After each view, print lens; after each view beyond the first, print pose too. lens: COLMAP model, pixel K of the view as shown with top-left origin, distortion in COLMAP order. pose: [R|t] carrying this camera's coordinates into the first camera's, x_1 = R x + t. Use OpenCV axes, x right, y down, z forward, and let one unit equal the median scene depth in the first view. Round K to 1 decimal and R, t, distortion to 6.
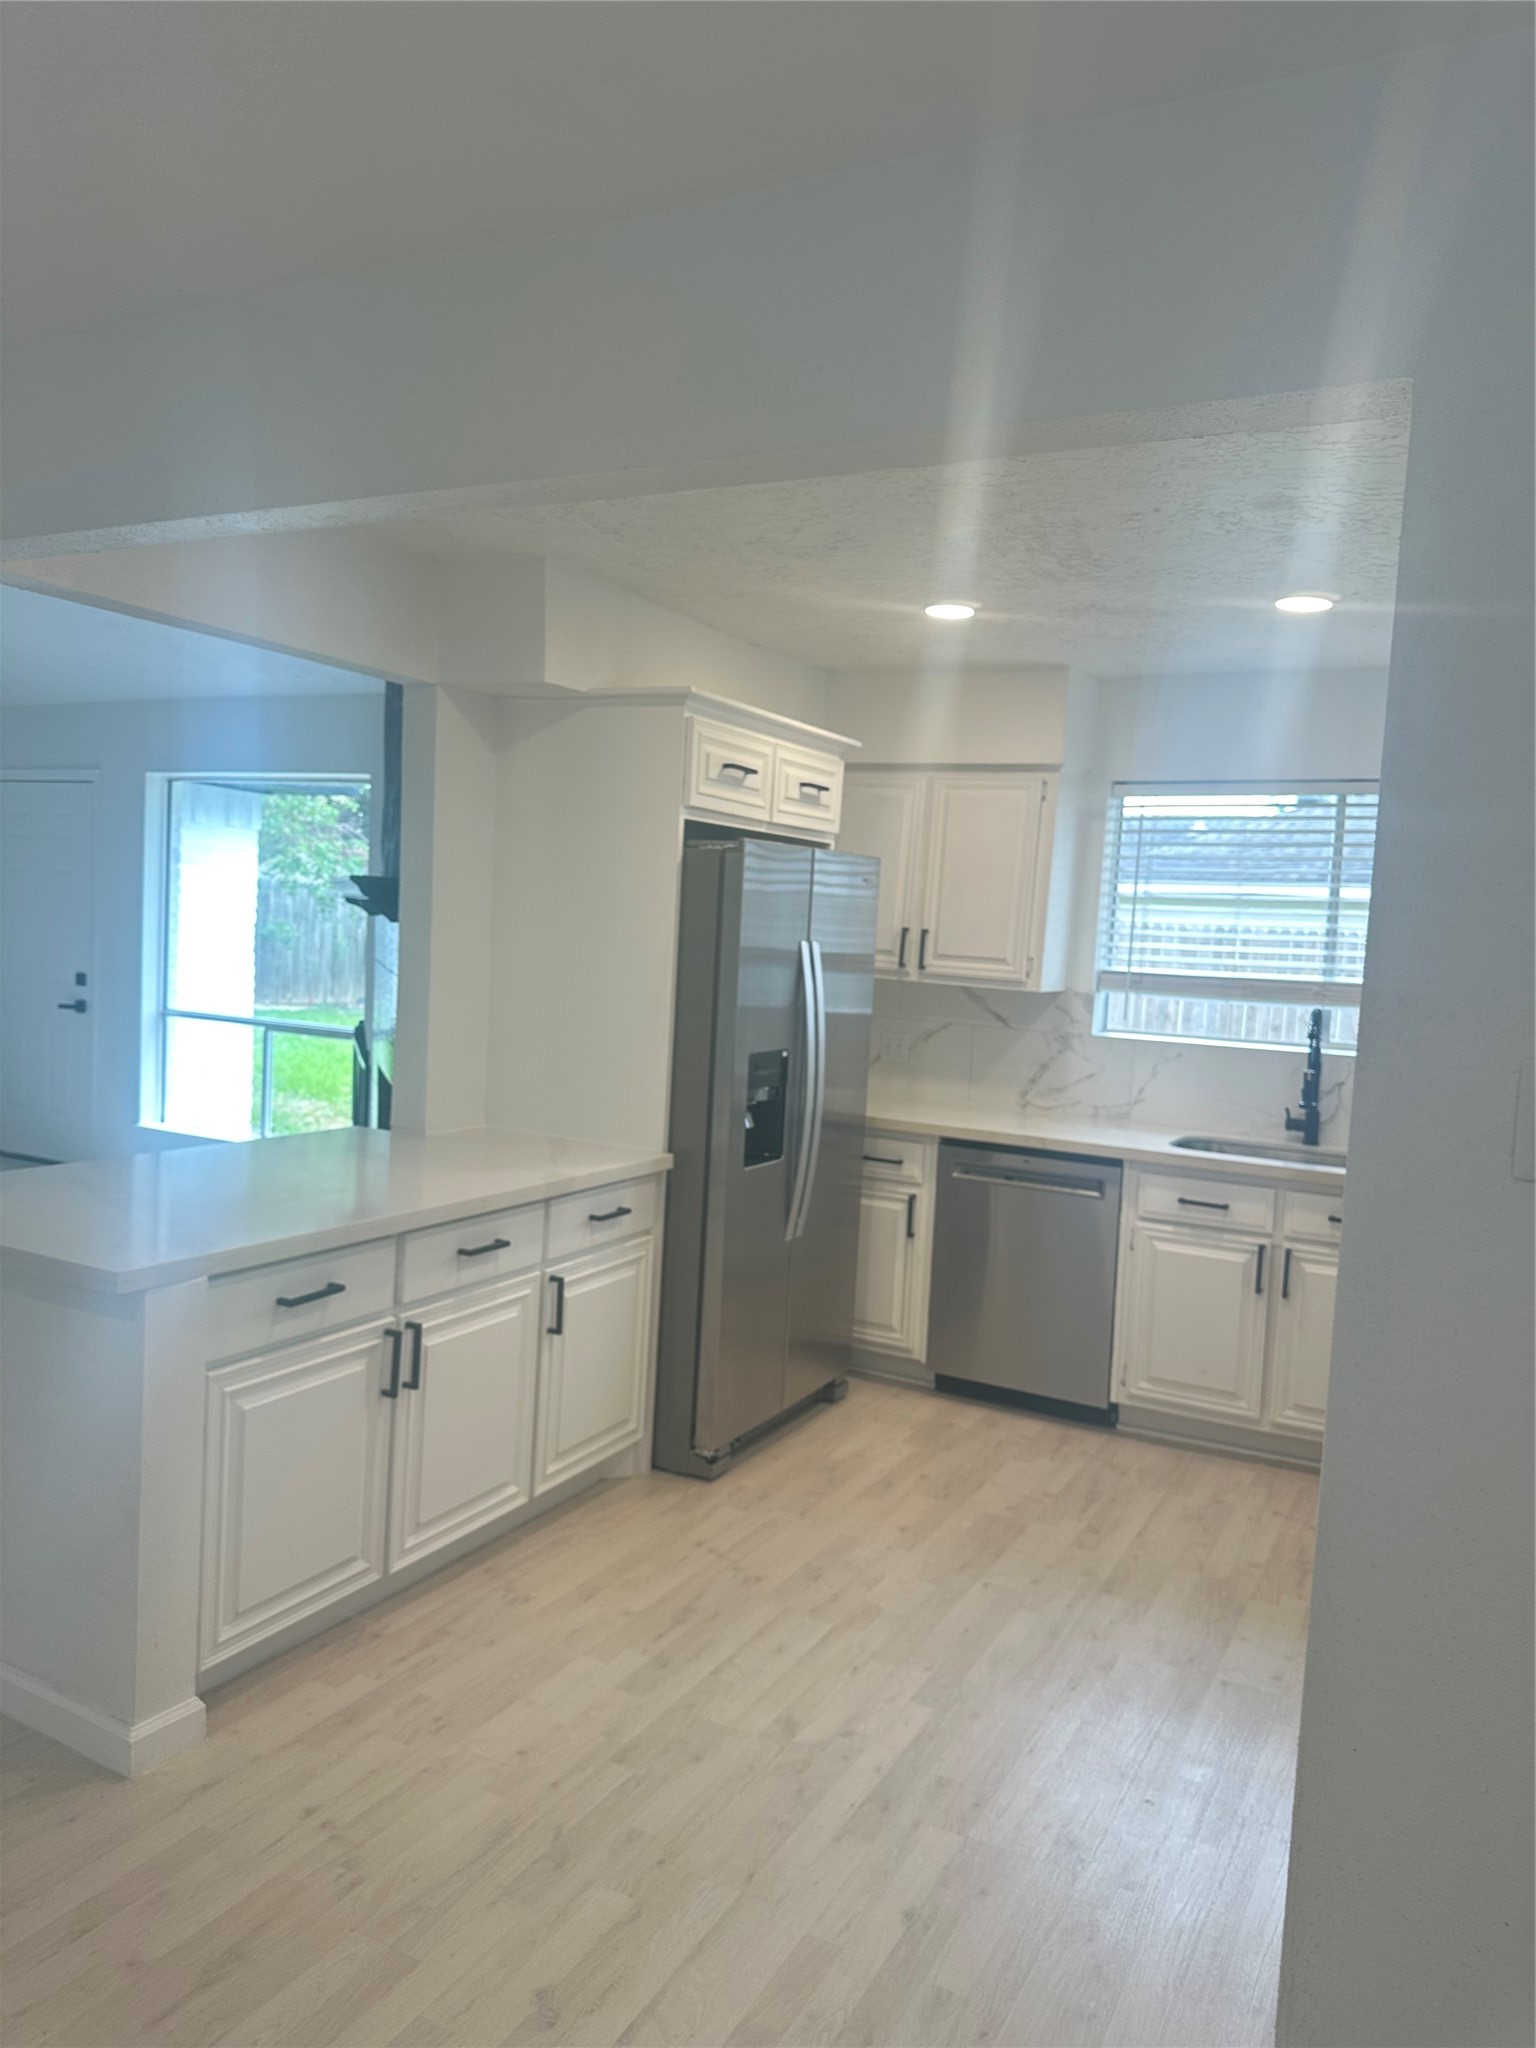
lens RADIAL K [[1421.8, 0, 773.8], [0, 1421.8, 1027.3], [0, 0, 1]] dist [0.163495, -0.246870]
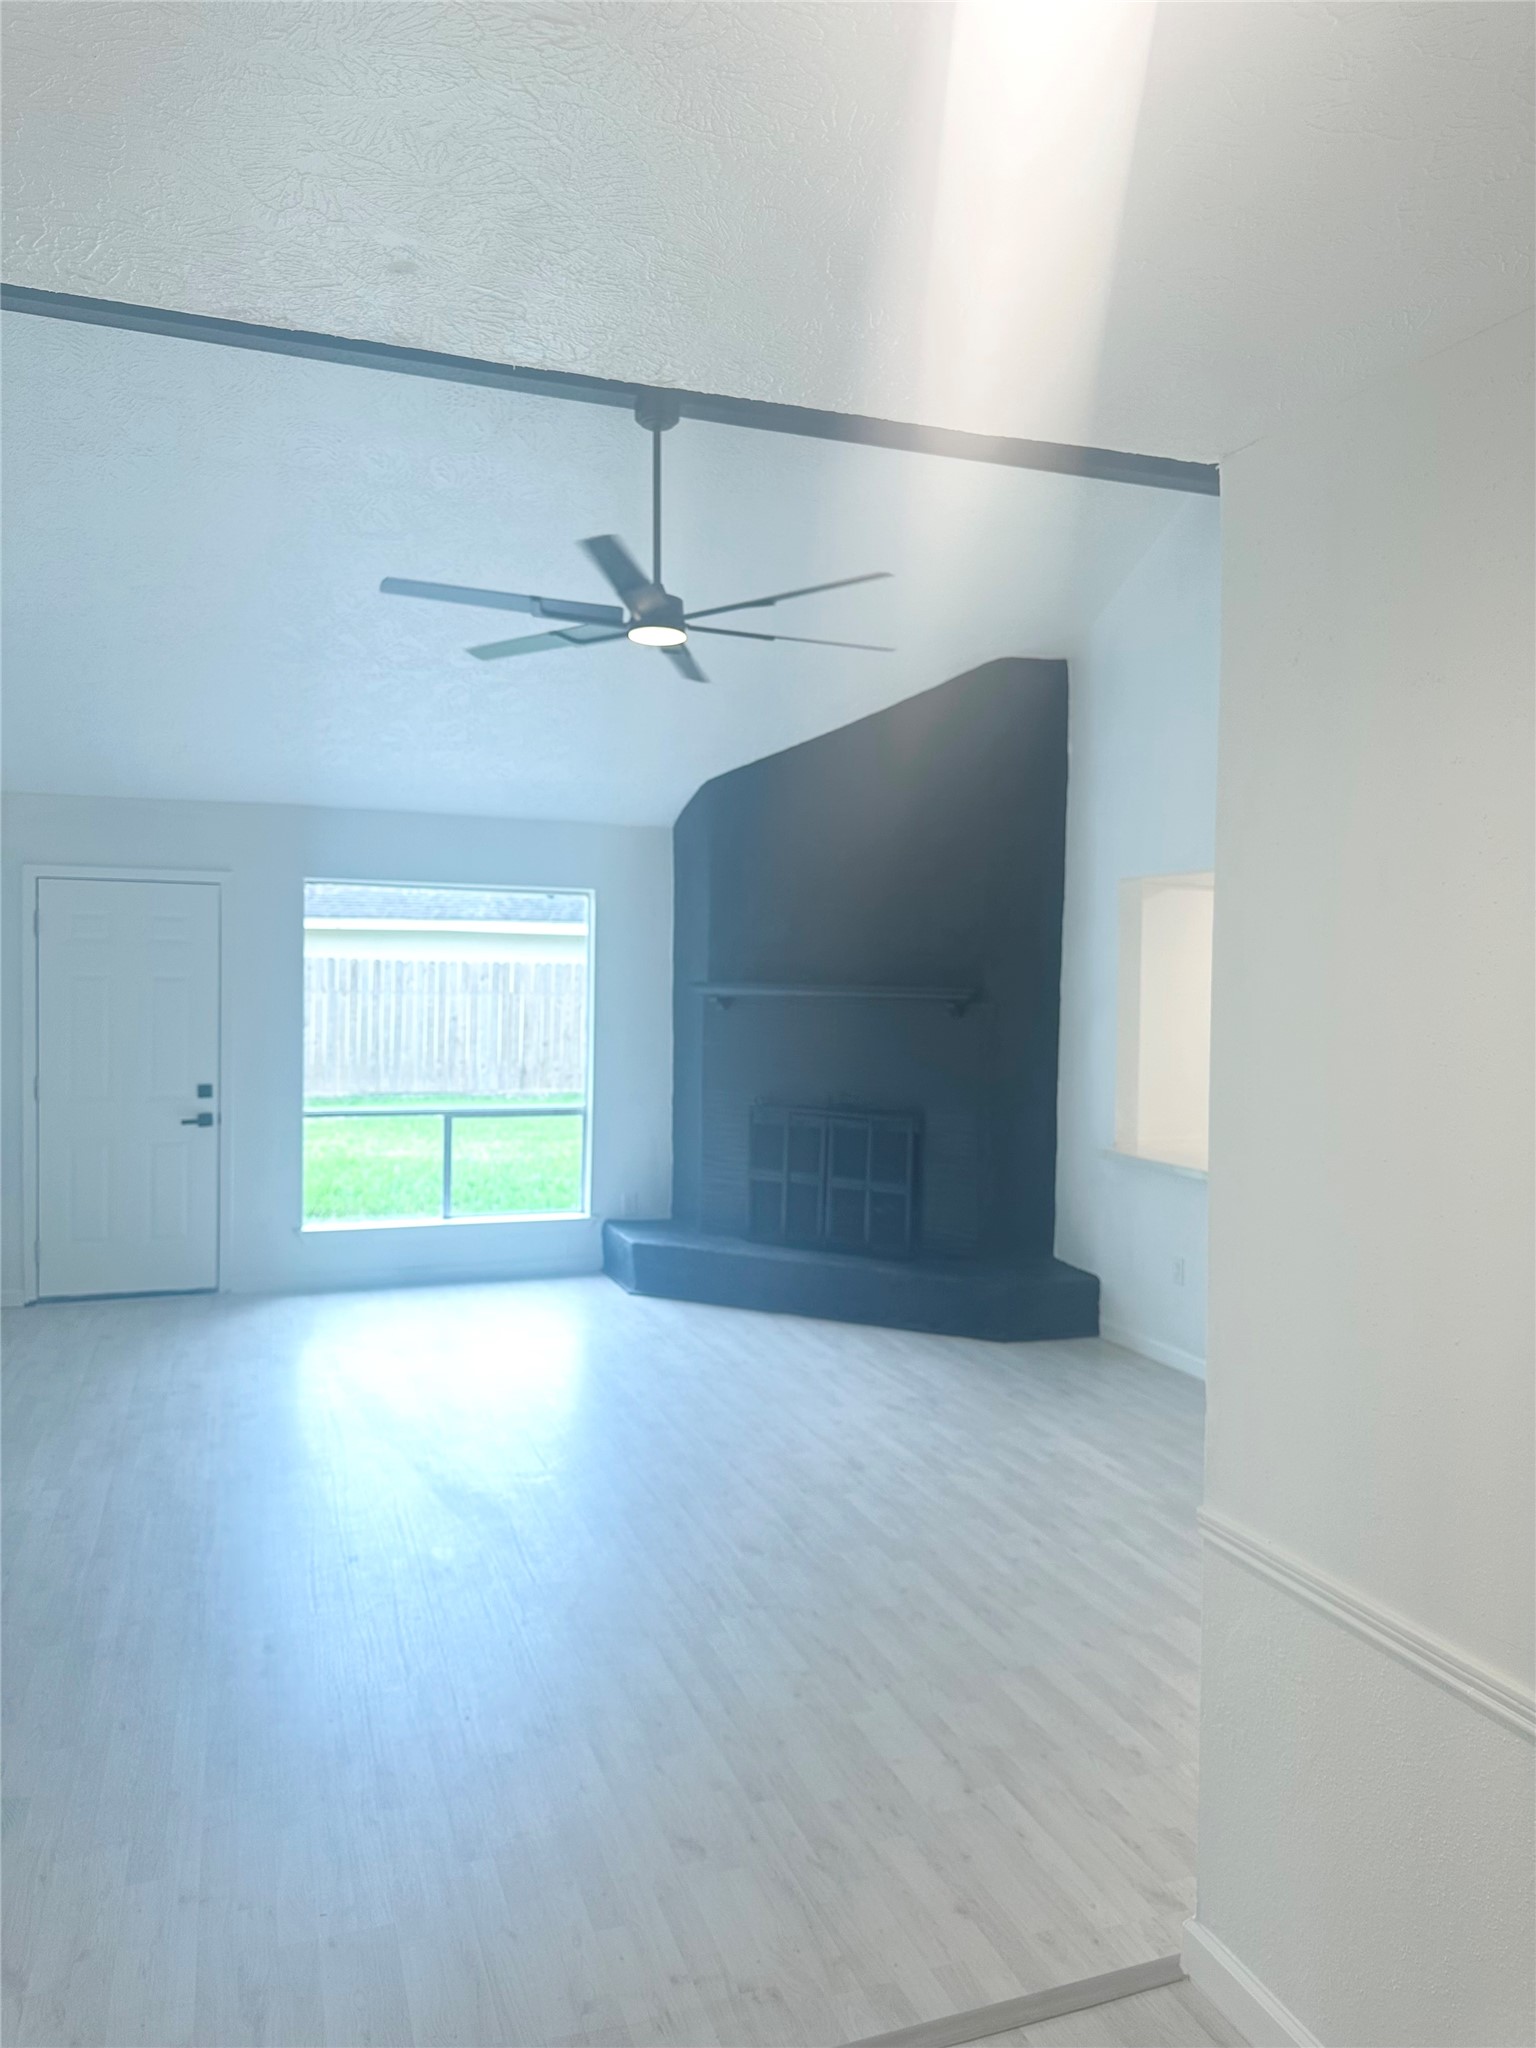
lens RADIAL K [[1436.5, 0, 766.7], [0, 1436.5, 1015.1], [0, 0, 1]] dist [0.097784, -0.156301]
pose [[0.671764, -0.066990, 0.737730, -1.602317], [0.073511, 0.997015, 0.023596, -0.134781], [-0.737108, 0.038380, 0.674684, 0.160411]]
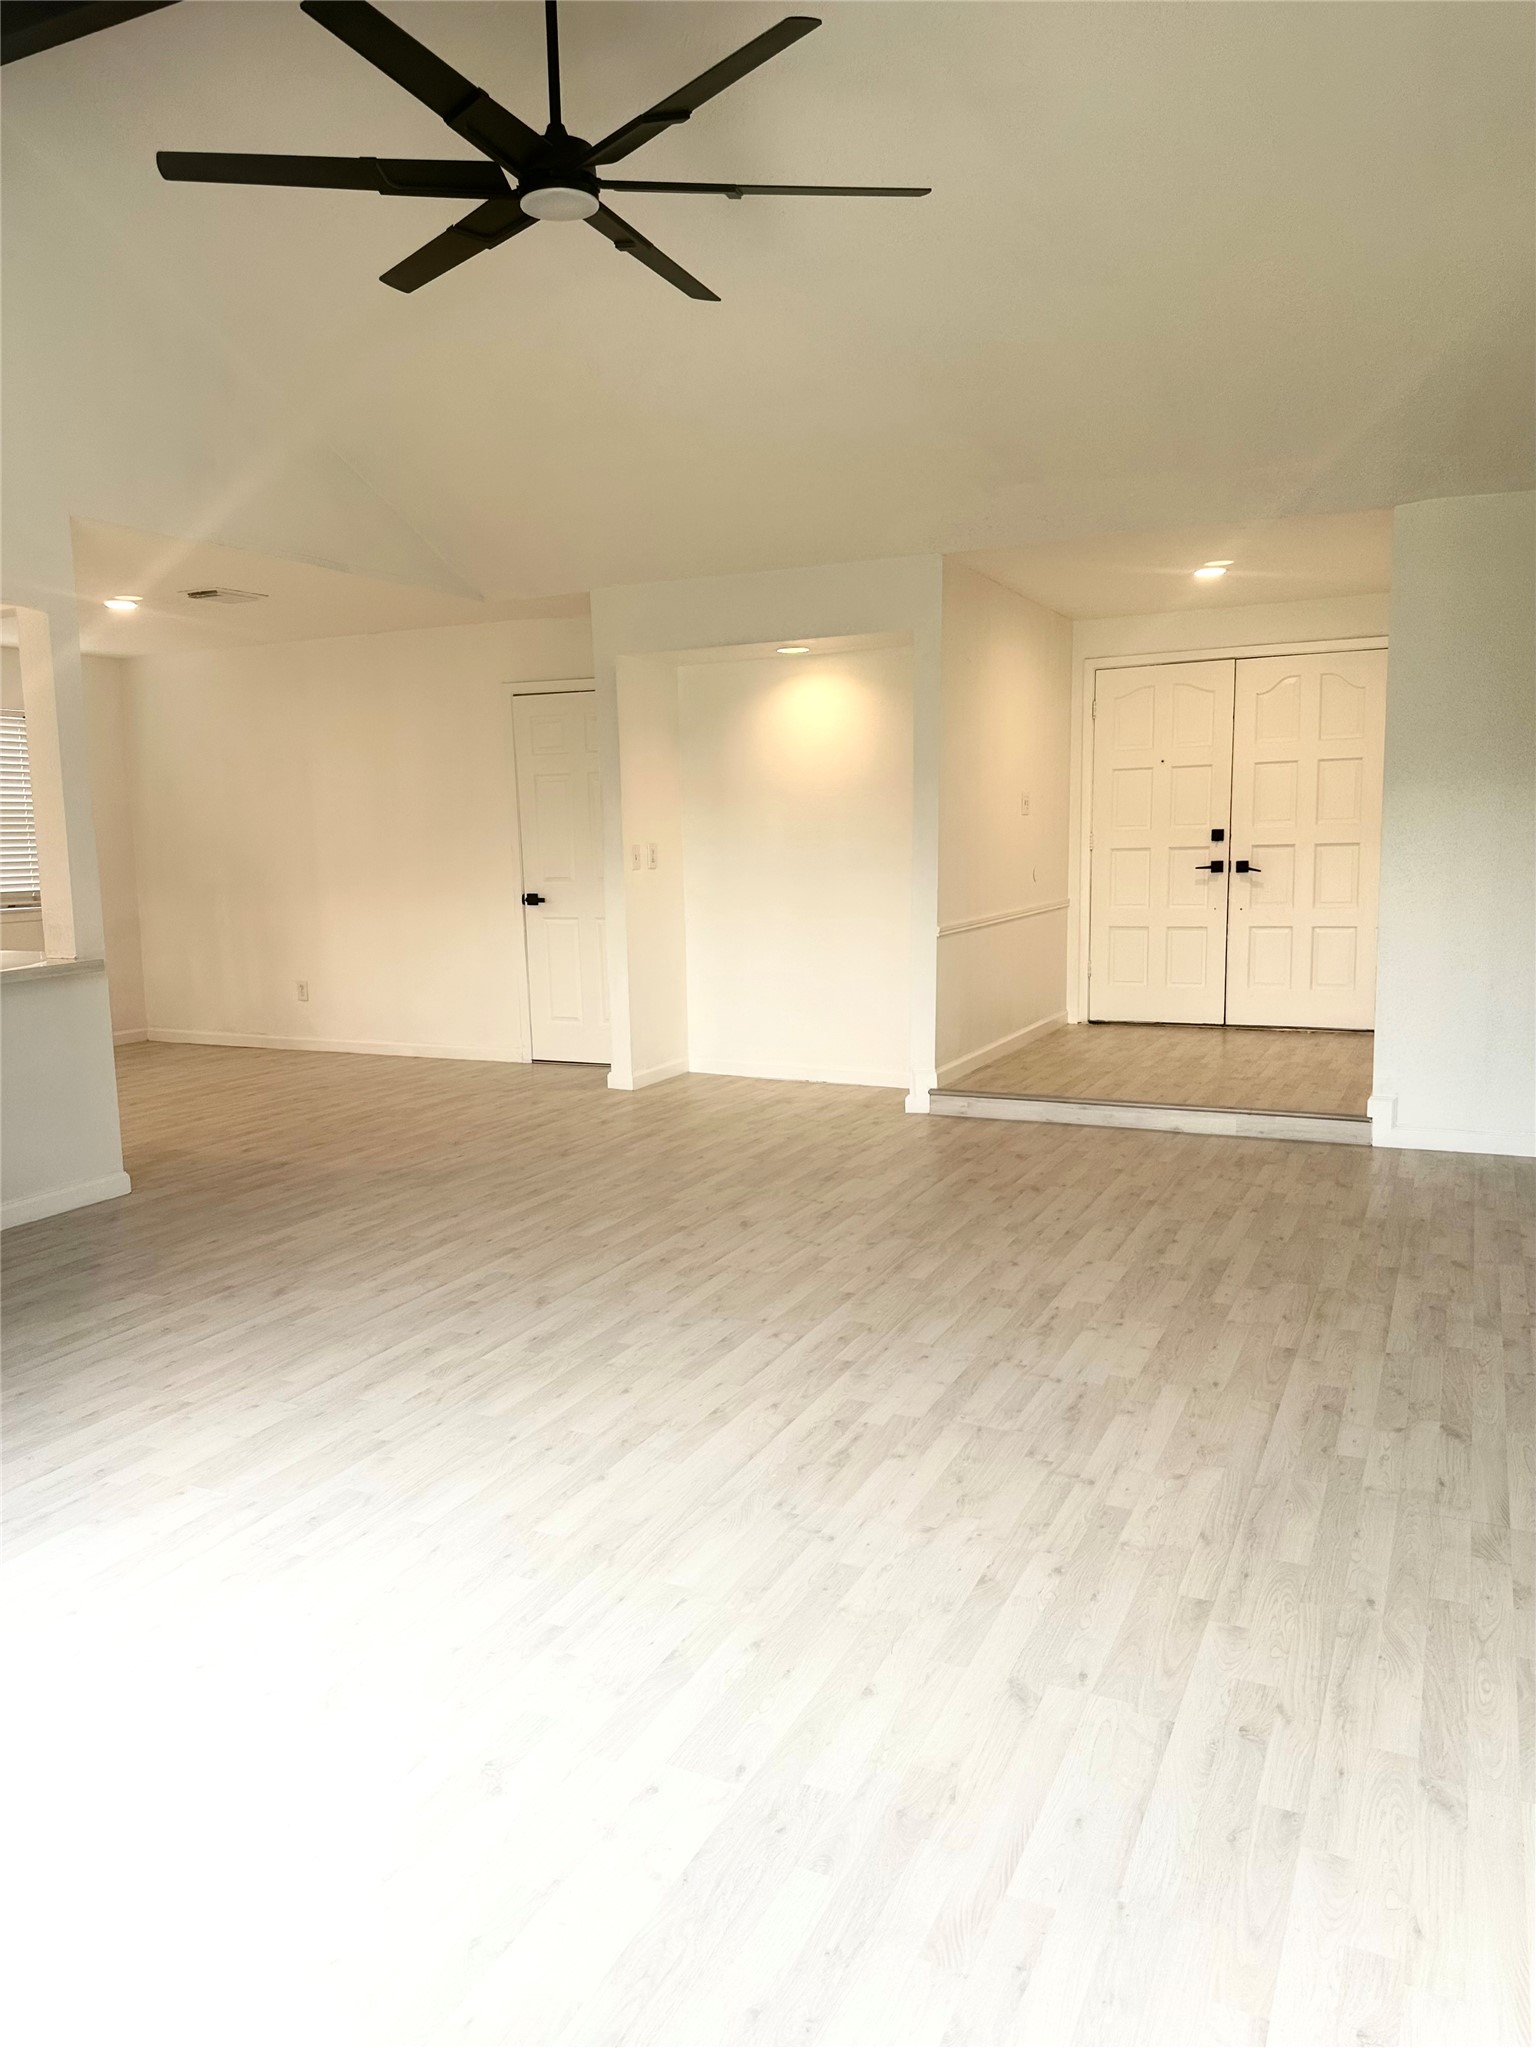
lens RADIAL K [[1459.8, 0, 758.5], [0, 1459.8, 1022.9], [0, 0, 1]] dist [0.129798, -0.194314]
pose [[-0.998976, -0.023960, -0.038386, -0.892380], [-0.031347, 0.978215, 0.205212, -0.140583], [0.032633, 0.206205, -0.977965, 1.879014]]
